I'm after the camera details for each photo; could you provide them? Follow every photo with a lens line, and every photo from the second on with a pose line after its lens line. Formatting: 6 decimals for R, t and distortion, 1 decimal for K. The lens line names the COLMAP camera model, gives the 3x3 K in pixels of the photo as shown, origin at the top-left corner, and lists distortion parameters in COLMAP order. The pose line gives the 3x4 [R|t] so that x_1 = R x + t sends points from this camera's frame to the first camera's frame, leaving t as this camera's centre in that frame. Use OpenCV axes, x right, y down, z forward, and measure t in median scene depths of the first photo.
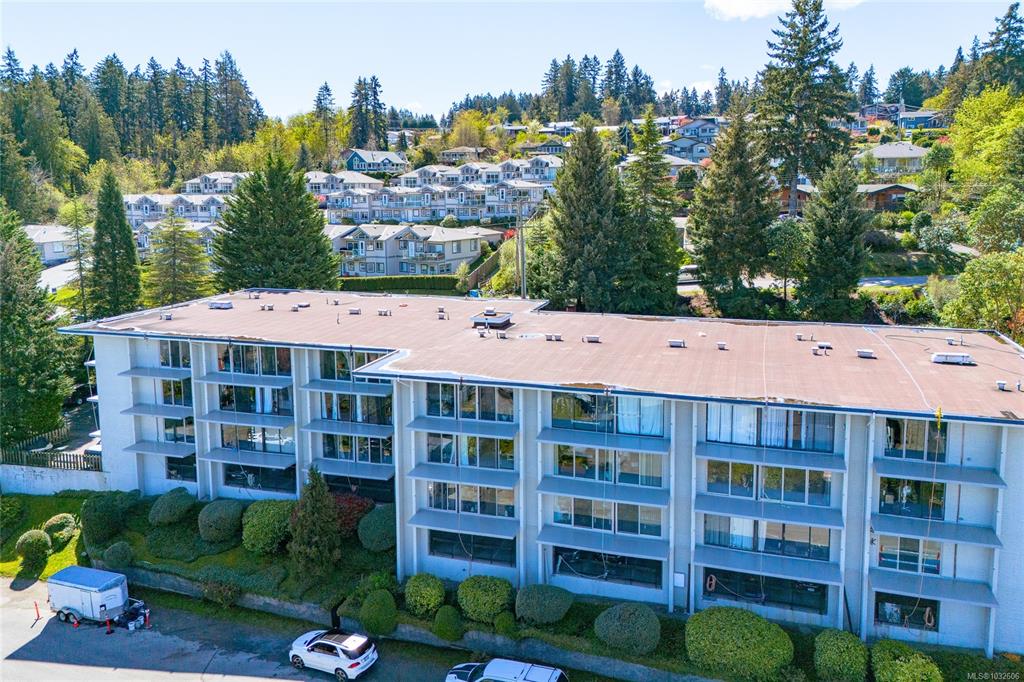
lens RADIAL K [[758.3, 0, 509.8], [0, 758.3, 293.6], [0, 0, 1]] dist [0.022182, -0.005525]
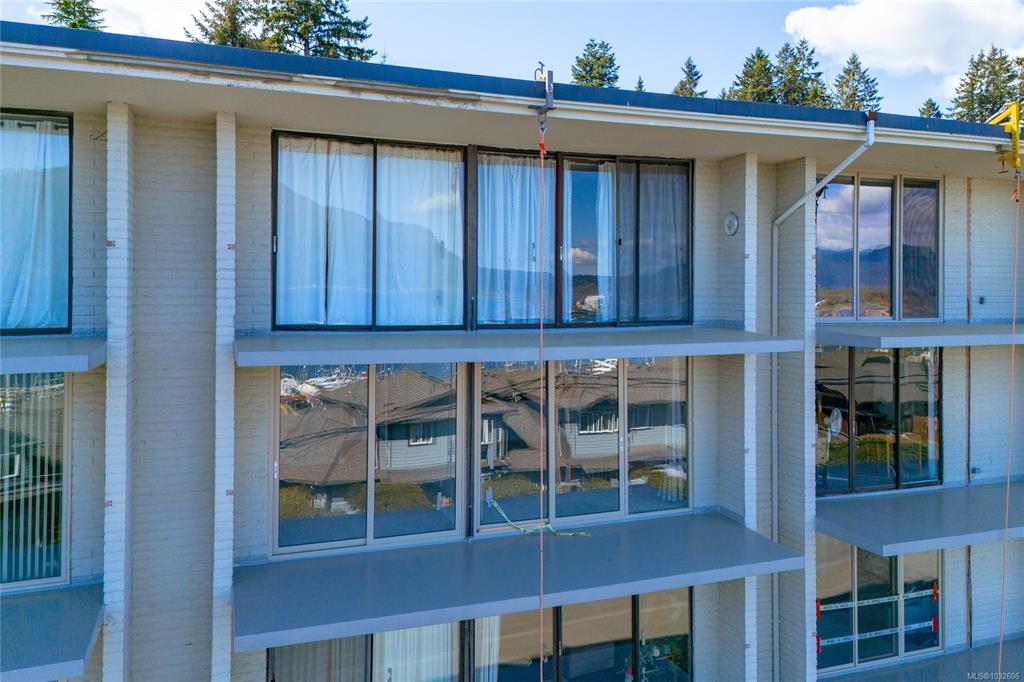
lens RADIAL K [[758.3, 0, 509.8], [0, 758.3, 293.6], [0, 0, 1]] dist [0.022182, -0.005525]
pose [[0.783531, 0.020000, 0.621030, 0.168271], [0.072810, 0.989641, -0.123732, 0.218884], [-0.617071, 0.142165, 0.773959, 0.768527]]
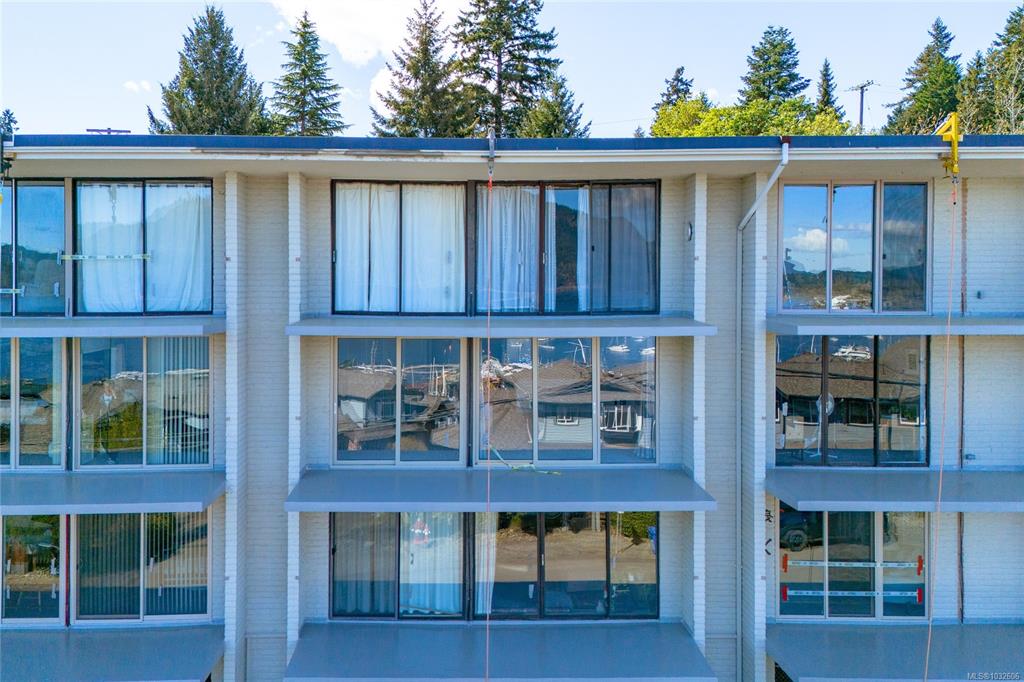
lens RADIAL K [[745.5, 0, 471.1], [0, 745.5, 298.8], [0, 0, 1]] dist [0.049384, -0.029802]
pose [[0.945138, 0.013305, 0.326400, 0.206120], [0.029403, 0.991650, -0.125564, 0.234018], [-0.325346, 0.128273, 0.936854, 0.650957]]
